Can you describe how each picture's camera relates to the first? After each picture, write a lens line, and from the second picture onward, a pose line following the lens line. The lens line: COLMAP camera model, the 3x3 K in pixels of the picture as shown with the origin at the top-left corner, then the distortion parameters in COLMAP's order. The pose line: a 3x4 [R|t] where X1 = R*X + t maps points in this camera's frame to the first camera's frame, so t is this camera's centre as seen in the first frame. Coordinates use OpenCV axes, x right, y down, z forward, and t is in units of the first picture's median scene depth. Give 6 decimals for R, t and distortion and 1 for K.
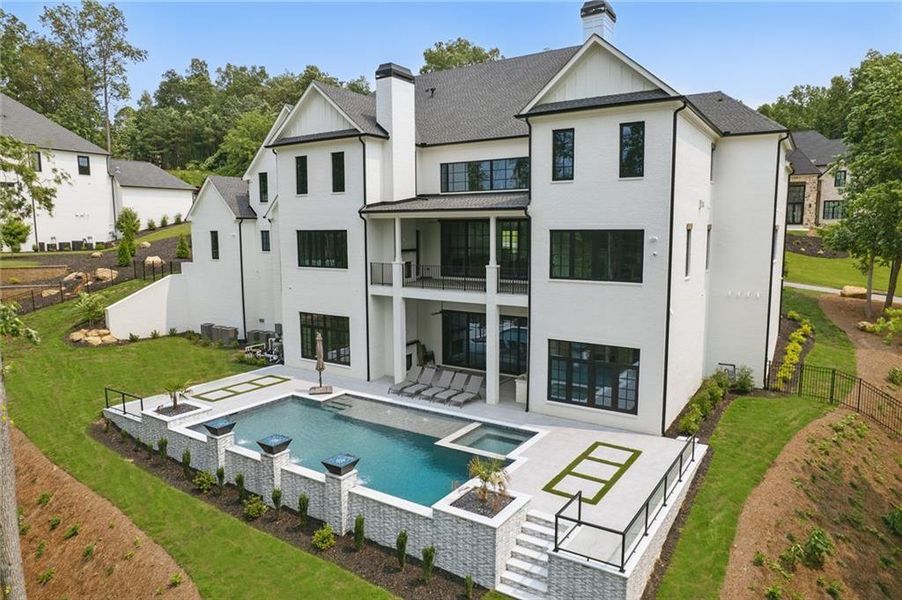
lens RADIAL K [[572.0, 0, 451.0], [0, 572.0, 300.0], [0, 0, 1]] dist [-0.029284, 0.001281]
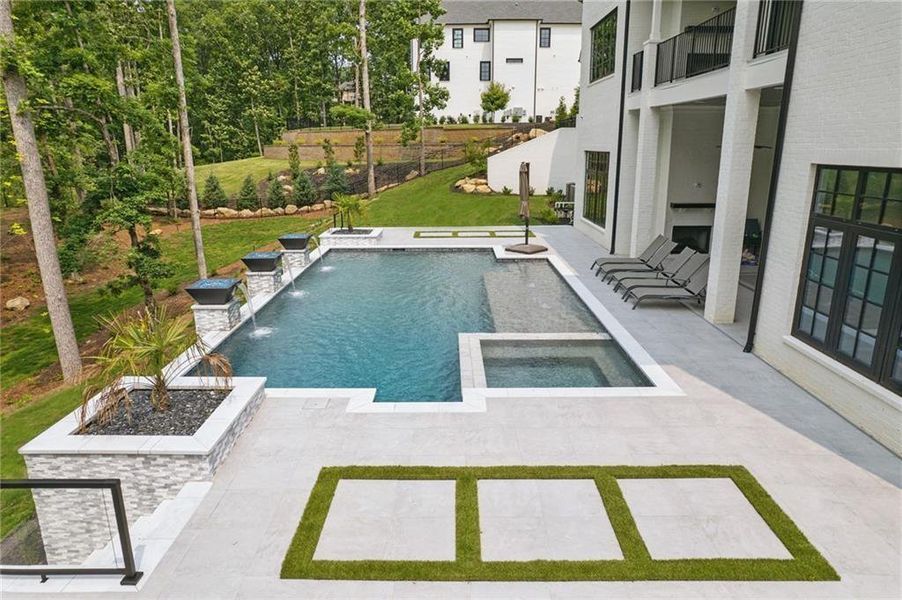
lens RADIAL K [[572.0, 0, 451.0], [0, 572.0, 300.0], [0, 0, 1]] dist [-0.029284, 0.001281]
pose [[0.550006, 0.218462, -0.806082, 0.358404], [-0.092858, 0.975193, 0.200935, 0.103727], [0.829982, -0.035664, 0.556648, 0.636980]]
